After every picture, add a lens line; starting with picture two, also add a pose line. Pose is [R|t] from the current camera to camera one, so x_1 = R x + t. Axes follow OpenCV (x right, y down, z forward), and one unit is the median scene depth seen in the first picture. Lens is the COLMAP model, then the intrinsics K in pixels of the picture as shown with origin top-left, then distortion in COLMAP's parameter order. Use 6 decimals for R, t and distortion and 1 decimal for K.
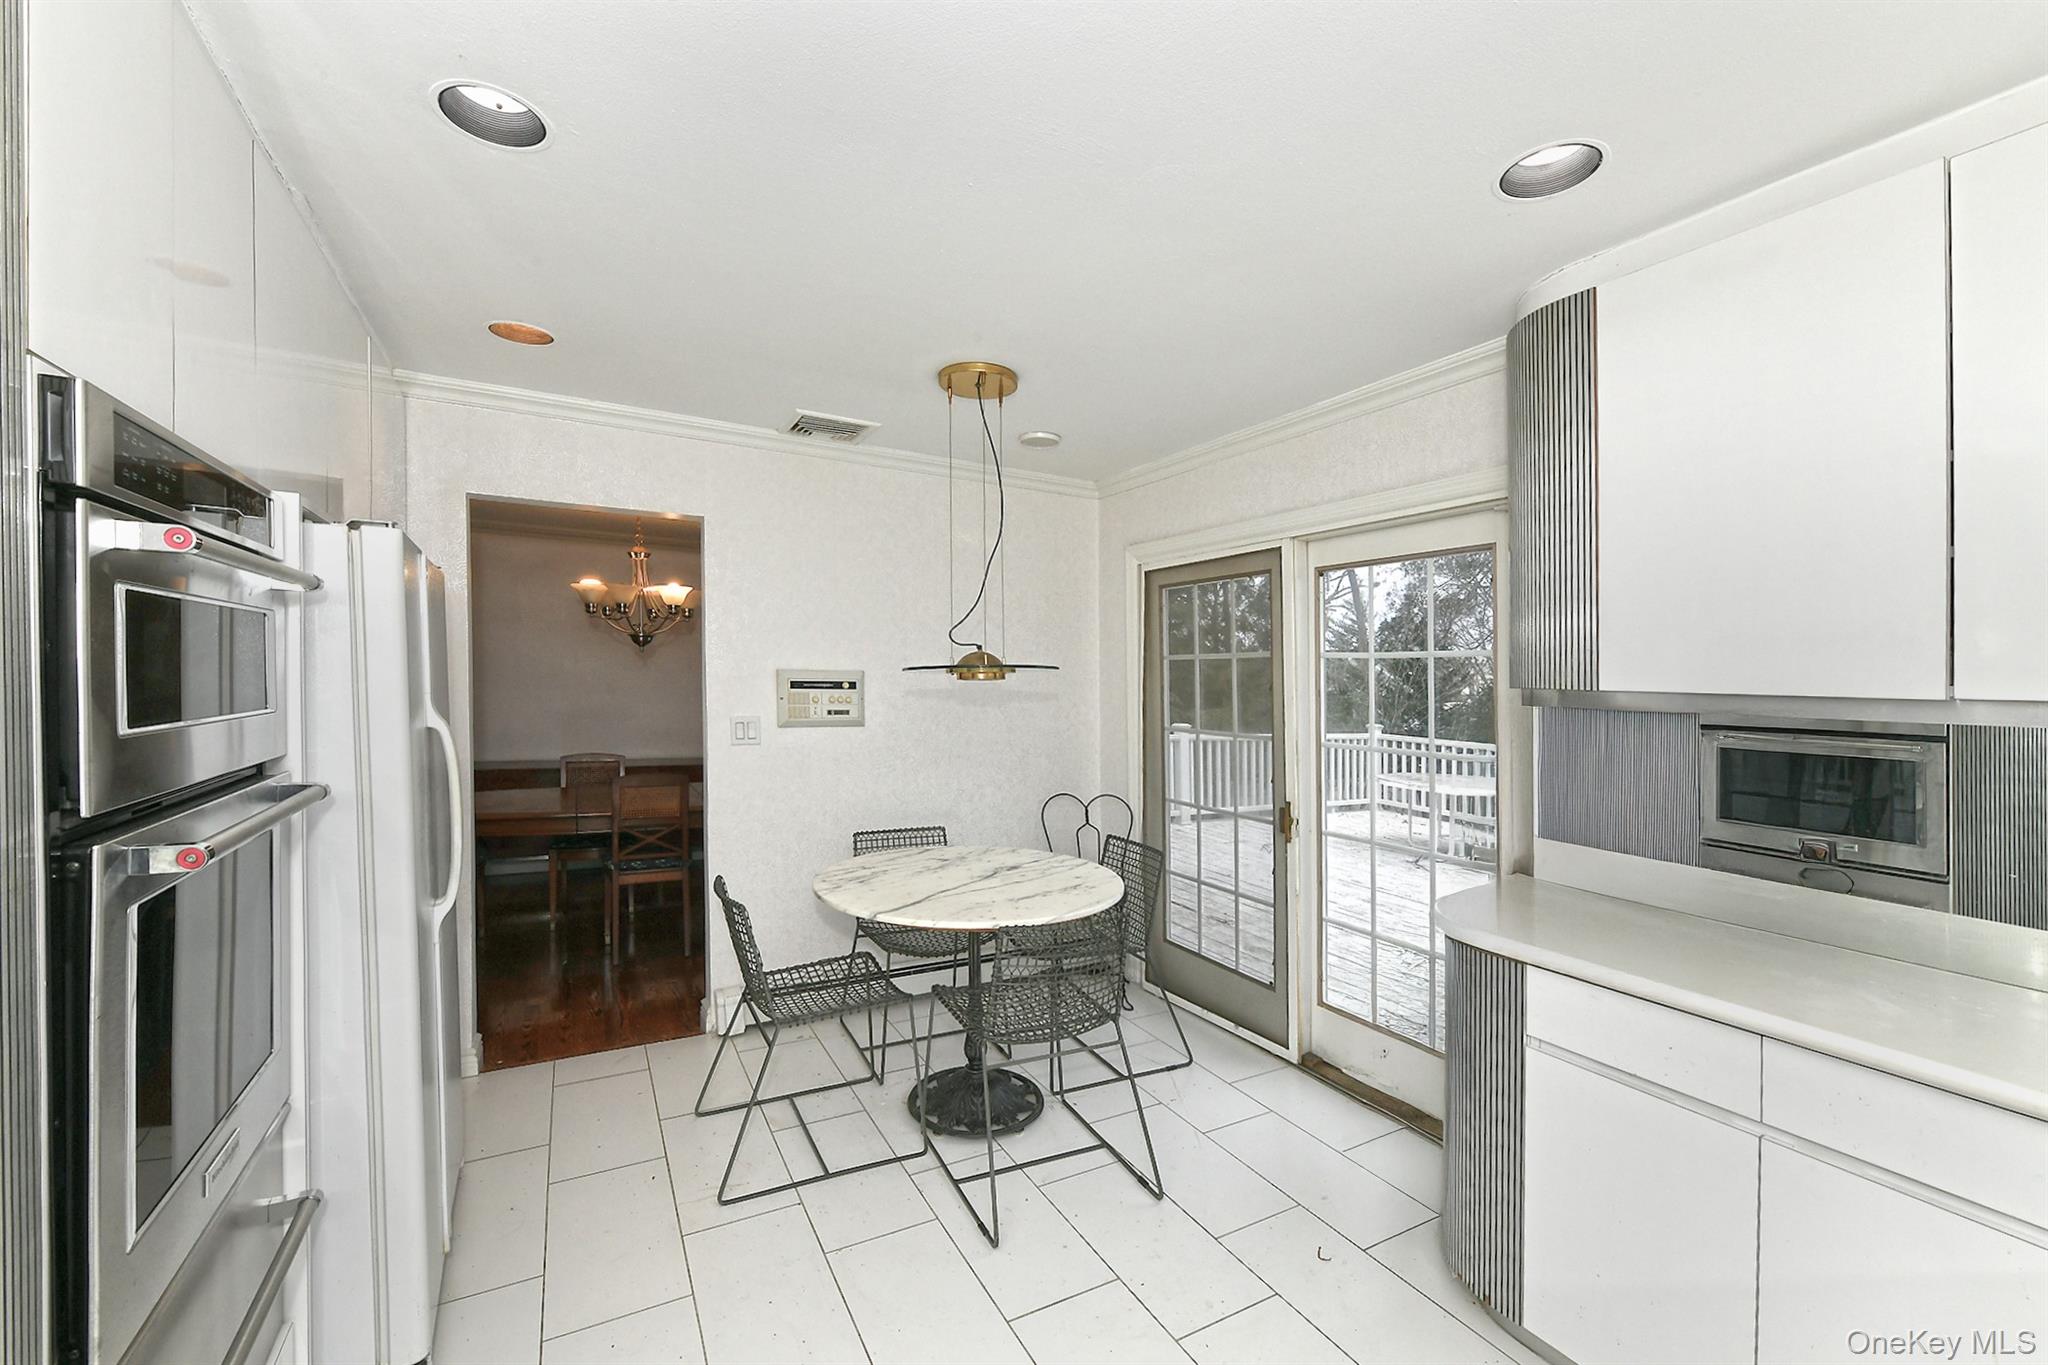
lens RADIAL K [[830.8, 0, 1023.7], [0, 830.8, 678.7], [0, 0, 1]] dist [-0.001622, -0.000247]
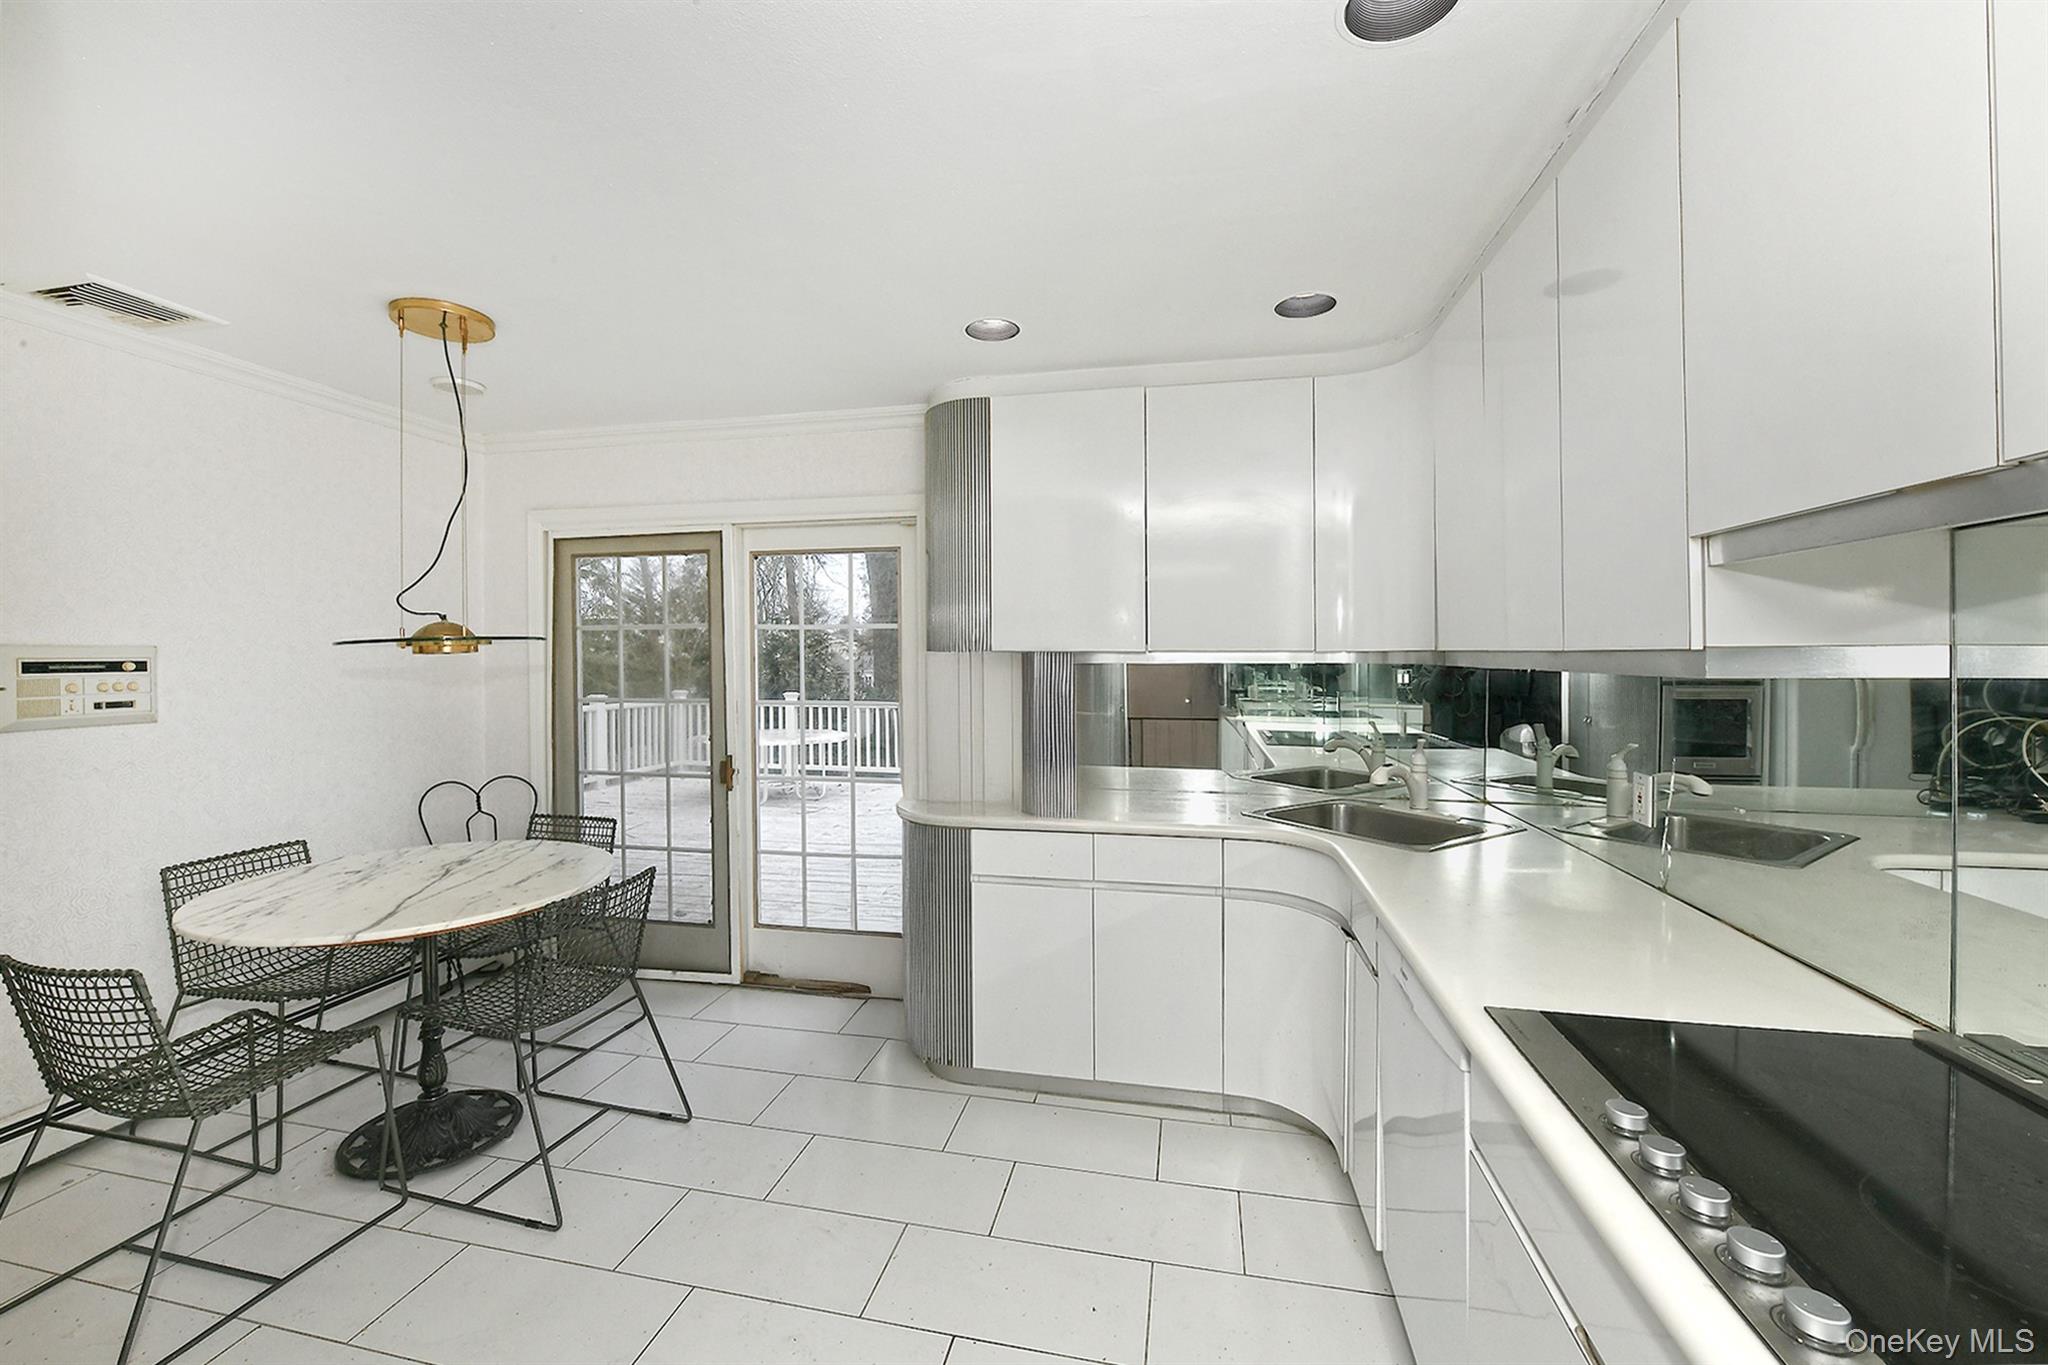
lens RADIAL K [[802.2, 0, 1024.4], [0, 802.2, 639.2], [0, 0, 1]] dist [0.000339, -0.000075]
pose [[0.659501, -0.006494, 0.751675, -0.260810], [0.015784, 0.999862, -0.005210, 0.000390], [-0.751538, 0.015300, 0.659513, -0.035697]]
